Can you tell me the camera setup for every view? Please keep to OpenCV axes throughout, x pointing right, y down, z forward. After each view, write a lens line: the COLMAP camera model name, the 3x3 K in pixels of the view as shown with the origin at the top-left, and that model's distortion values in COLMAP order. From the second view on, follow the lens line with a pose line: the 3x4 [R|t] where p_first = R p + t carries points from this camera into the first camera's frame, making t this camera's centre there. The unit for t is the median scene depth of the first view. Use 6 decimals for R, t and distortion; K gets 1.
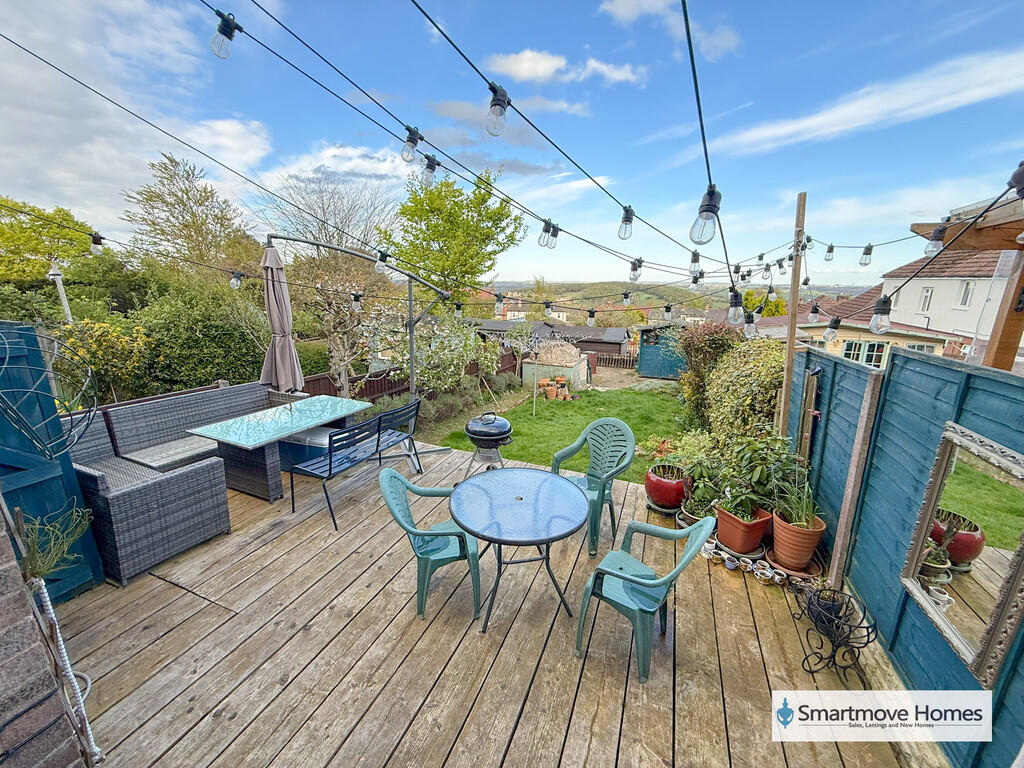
lens RADIAL K [[411.5, 0, 510.4], [0, 411.5, 388.5], [0, 0, 1]] dist [-0.000289, 0.000101]
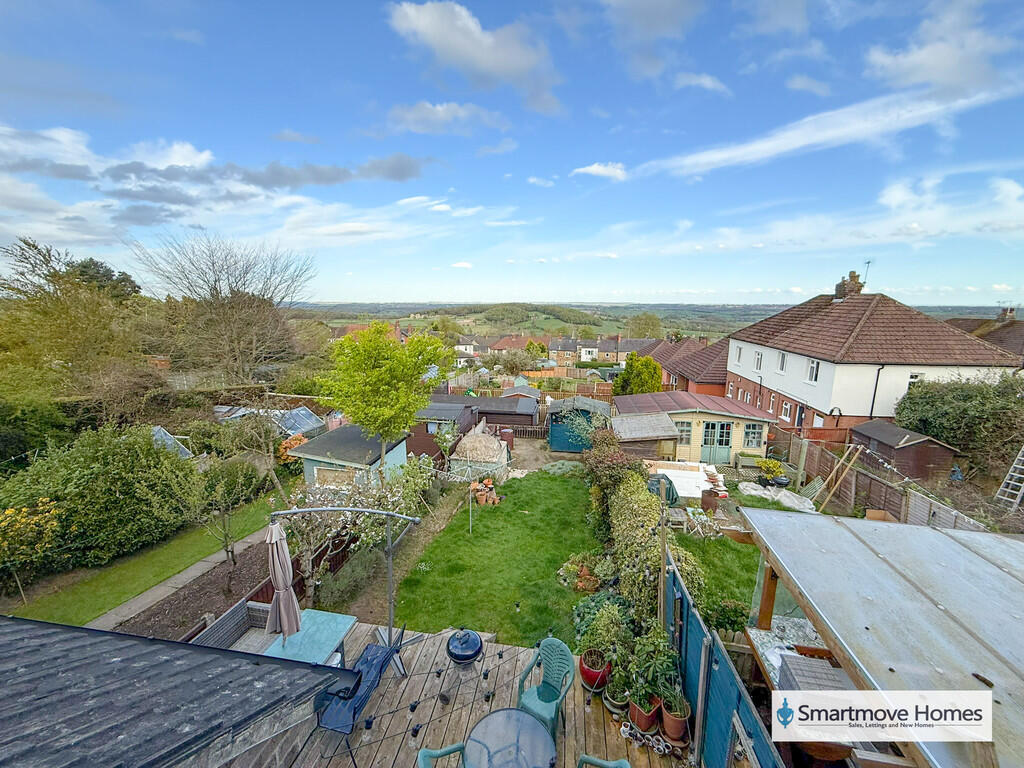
lens RADIAL K [[411.5, 0, 511.6], [0, 411.5, 383.9], [0, 0, 1]] dist [-0.000289, 0.000101]
pose [[0.972455, -0.054668, 0.226591, -0.070451], [0.065563, 0.997013, -0.040835, -0.297719], [-0.223682, 0.054566, 0.973134, -0.157837]]
